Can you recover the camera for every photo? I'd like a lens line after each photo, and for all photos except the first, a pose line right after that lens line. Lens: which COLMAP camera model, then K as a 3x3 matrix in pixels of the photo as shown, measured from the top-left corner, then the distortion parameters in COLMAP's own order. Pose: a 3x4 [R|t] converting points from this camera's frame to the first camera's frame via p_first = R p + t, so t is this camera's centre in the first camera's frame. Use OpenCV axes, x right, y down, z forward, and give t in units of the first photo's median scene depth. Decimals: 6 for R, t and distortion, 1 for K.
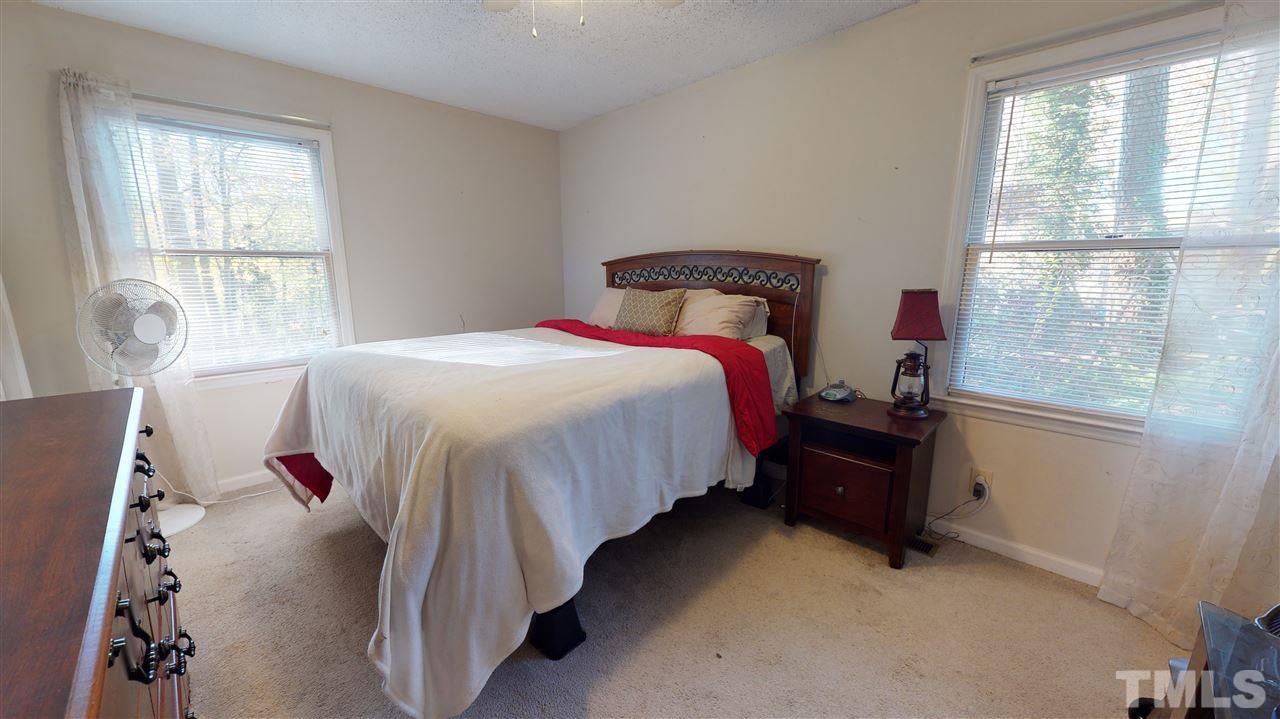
lens RADIAL K [[468.6, 0, 640.6], [0, 468.6, 362.0], [0, 0, 1]] dist [-0.001234, -0.000042]
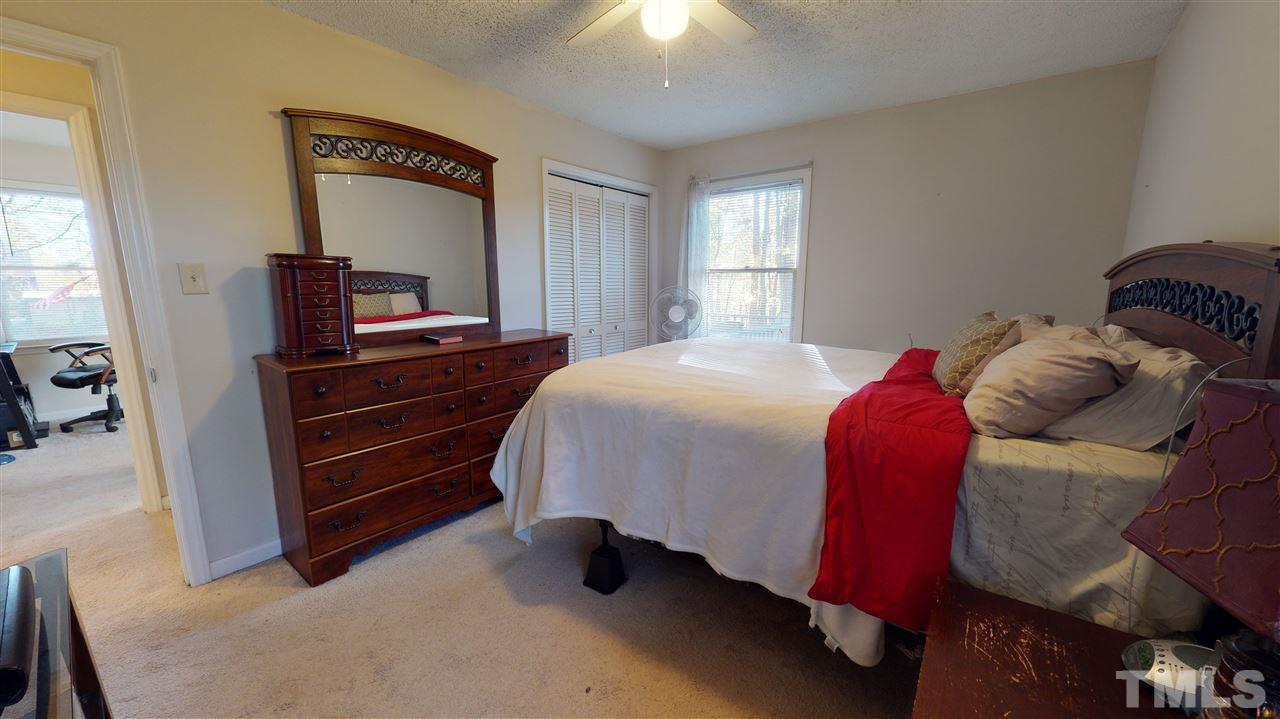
lens RADIAL K [[468.6, 0, 640.6], [0, 468.6, 362.0], [0, 0, 1]] dist [-0.001234, -0.000042]
pose [[0.126706, 0.176680, -0.976079, 0.695821], [-0.194116, 0.969400, 0.150273, -0.128132], [0.972761, 0.170432, 0.157125, 0.583313]]
